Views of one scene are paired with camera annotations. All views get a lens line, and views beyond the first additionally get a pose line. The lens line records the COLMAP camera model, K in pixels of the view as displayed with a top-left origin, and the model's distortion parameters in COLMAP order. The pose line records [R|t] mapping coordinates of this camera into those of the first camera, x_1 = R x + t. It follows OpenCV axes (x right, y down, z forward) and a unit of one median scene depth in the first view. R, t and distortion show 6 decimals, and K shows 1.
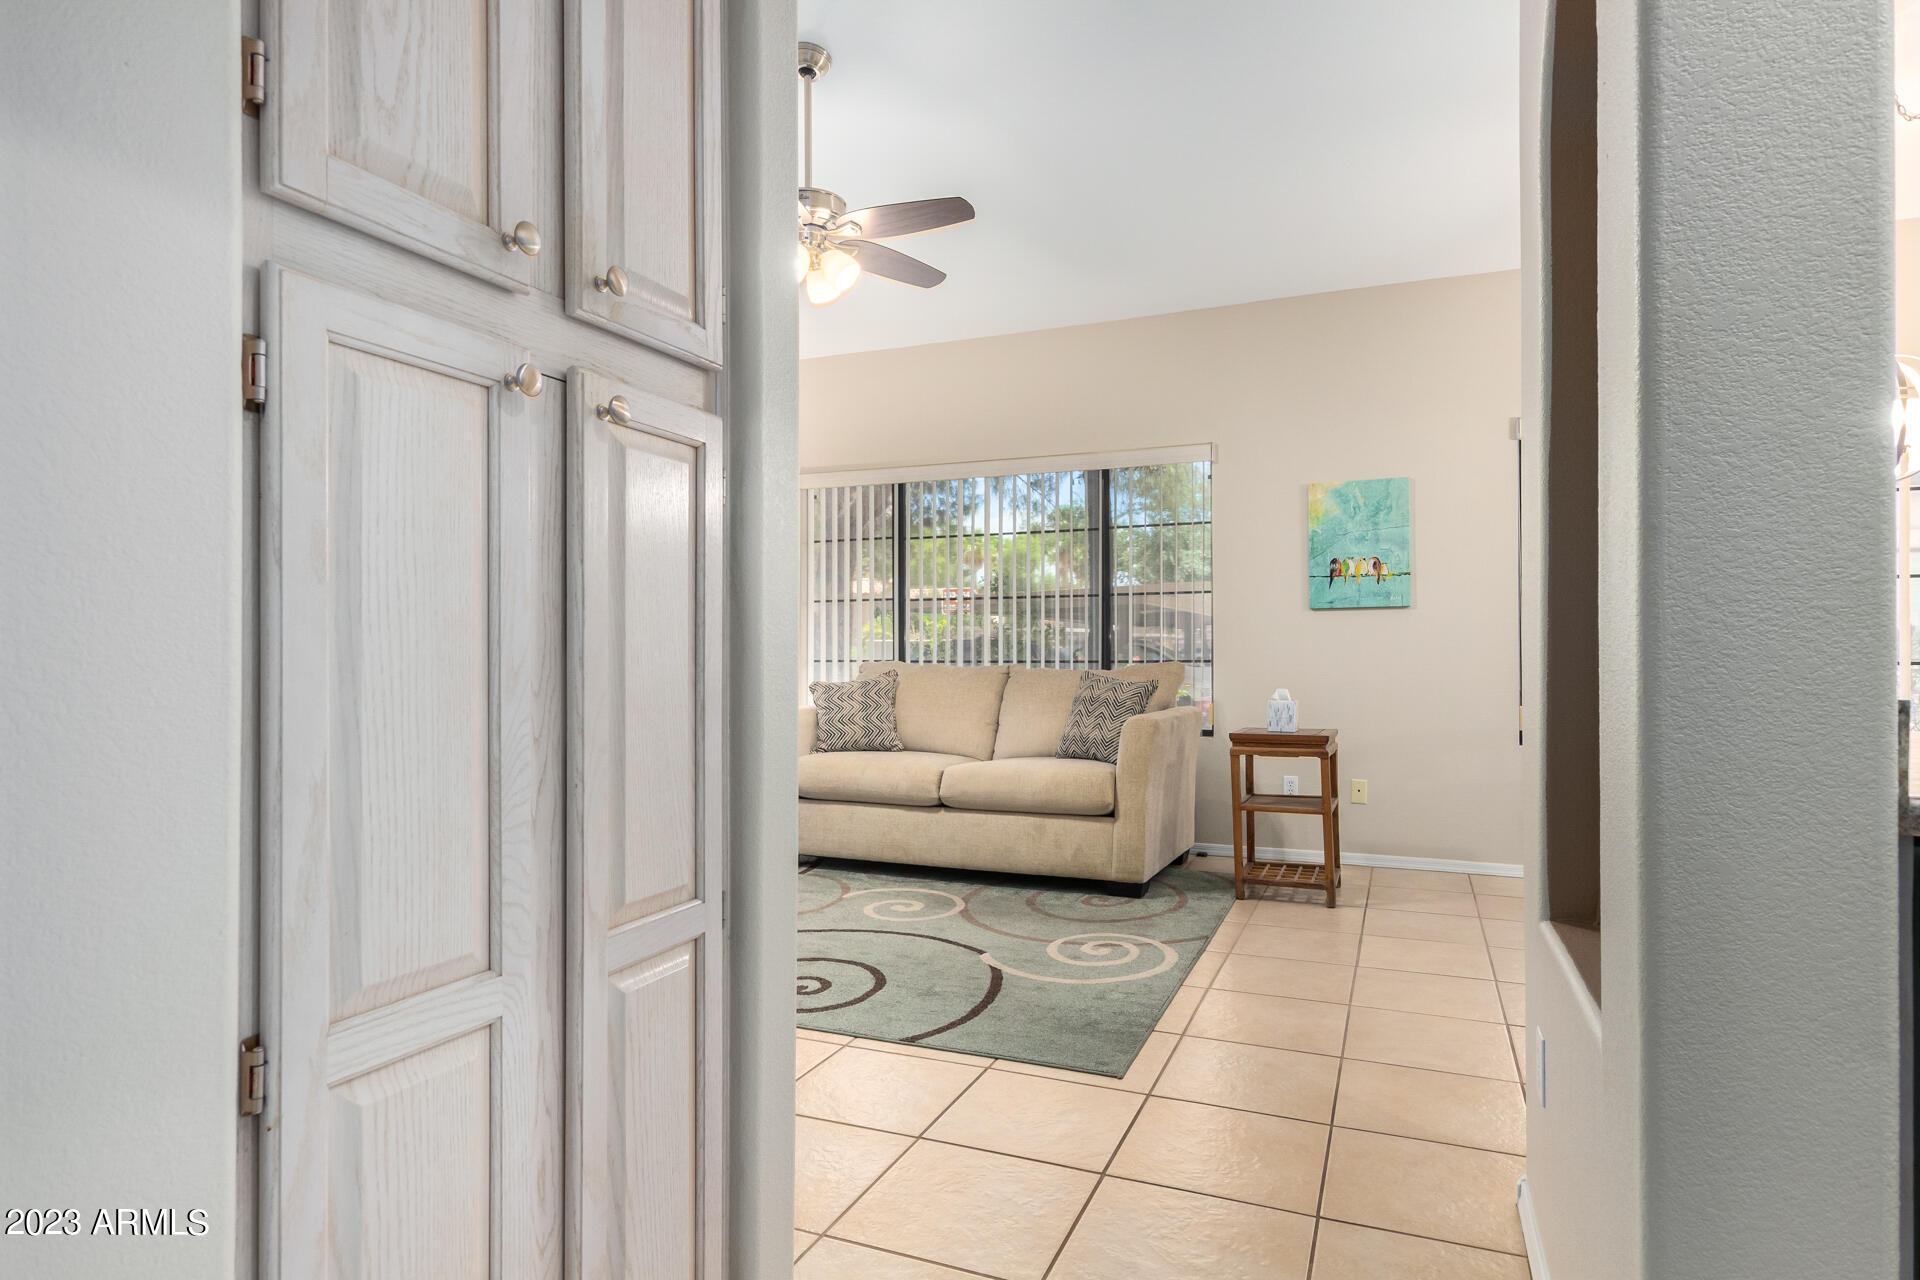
lens RADIAL K [[1051.3, 0, 958.9], [0, 1051.3, 641.1], [0, 0, 1]] dist [-0.000631, -0.000027]
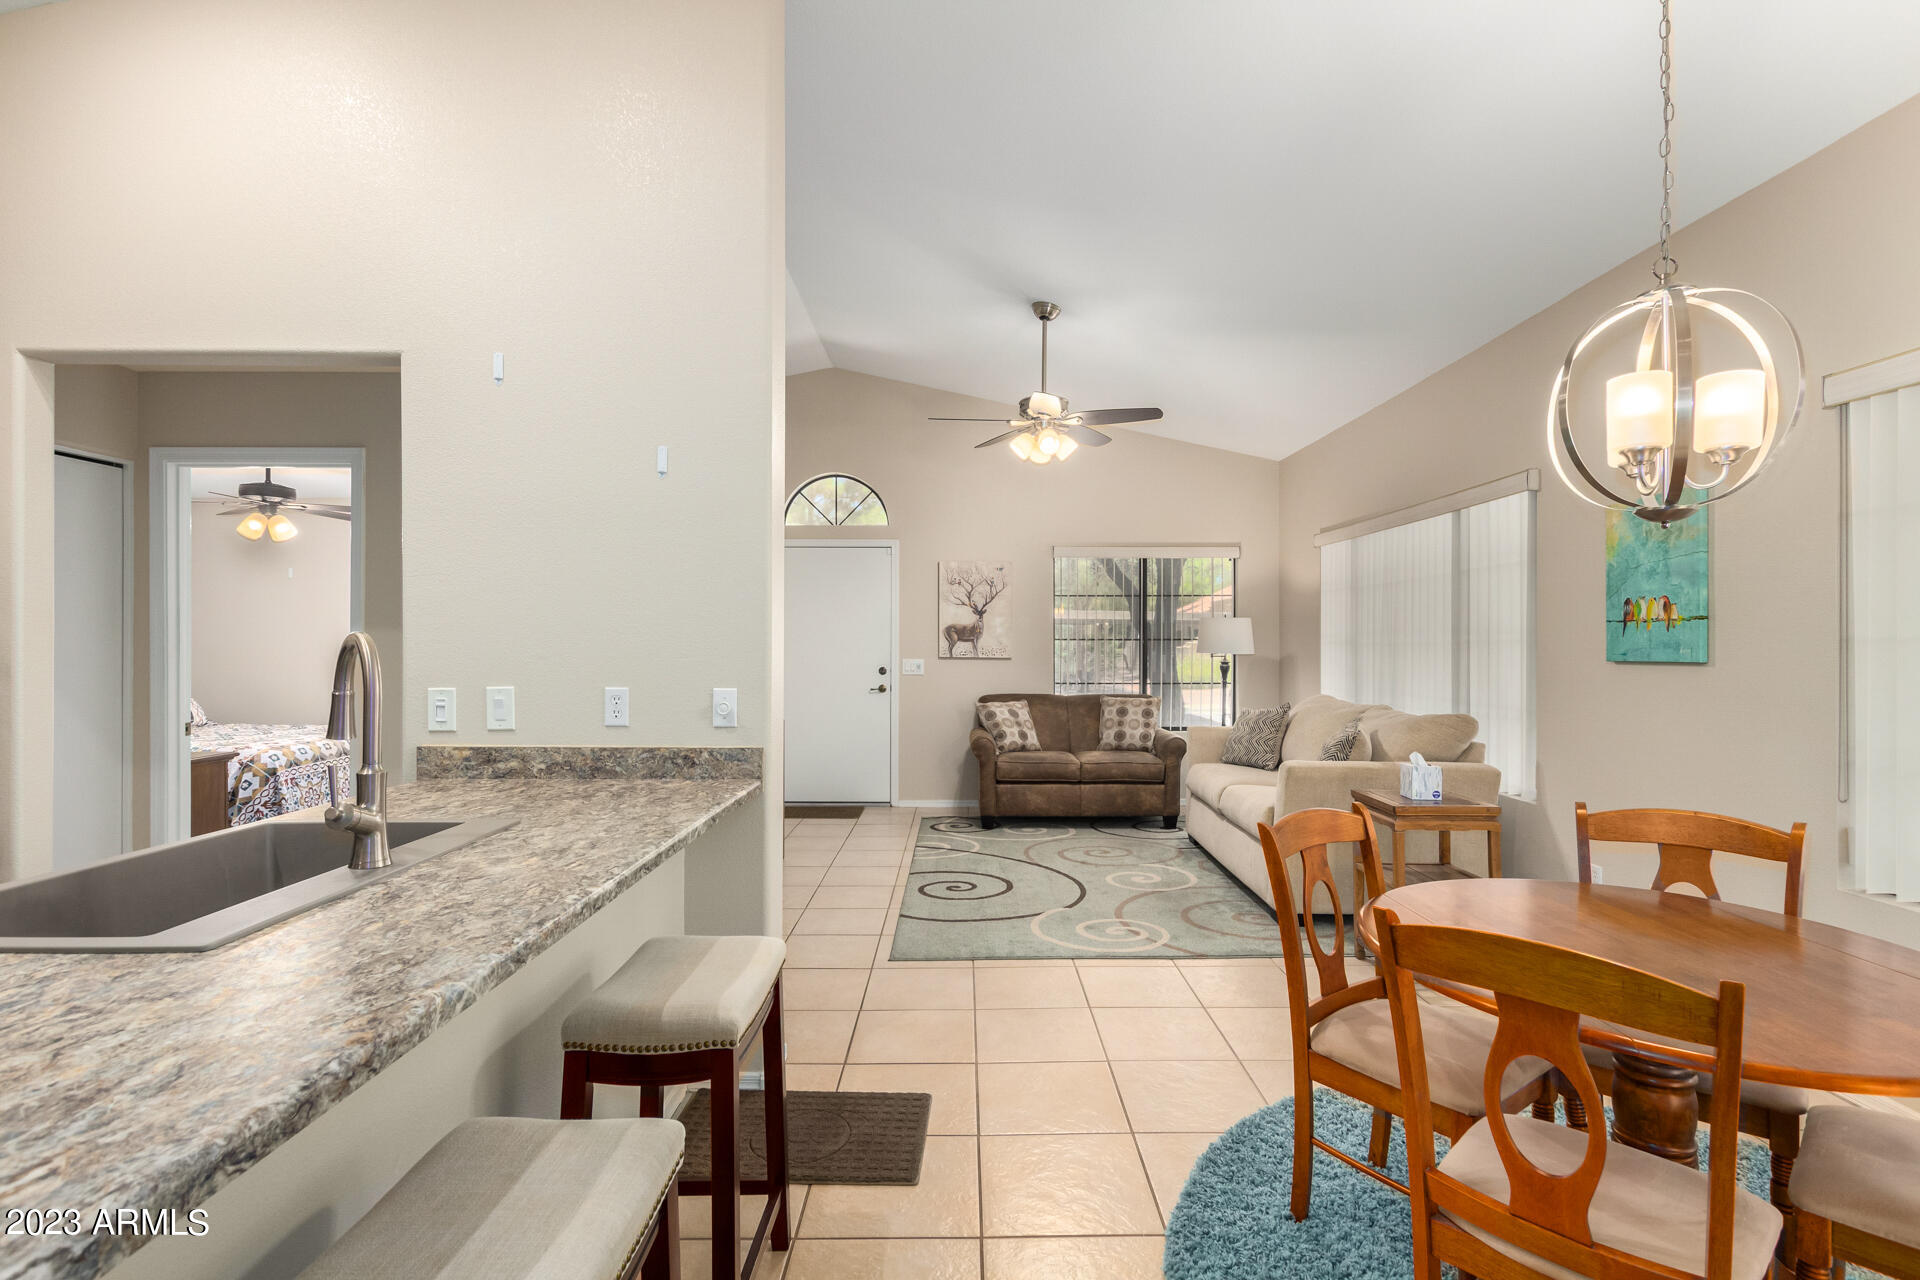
lens RADIAL K [[899.6, 0, 961.8], [0, 899.6, 641.6], [0, 0, 1]] dist [-0.000047, -0.000012]
pose [[0.398394, 0.003470, -0.917208, 0.788510], [0.003242, 0.999981, 0.005191, -0.052132], [0.917209, -0.005042, 0.398375, 0.278311]]
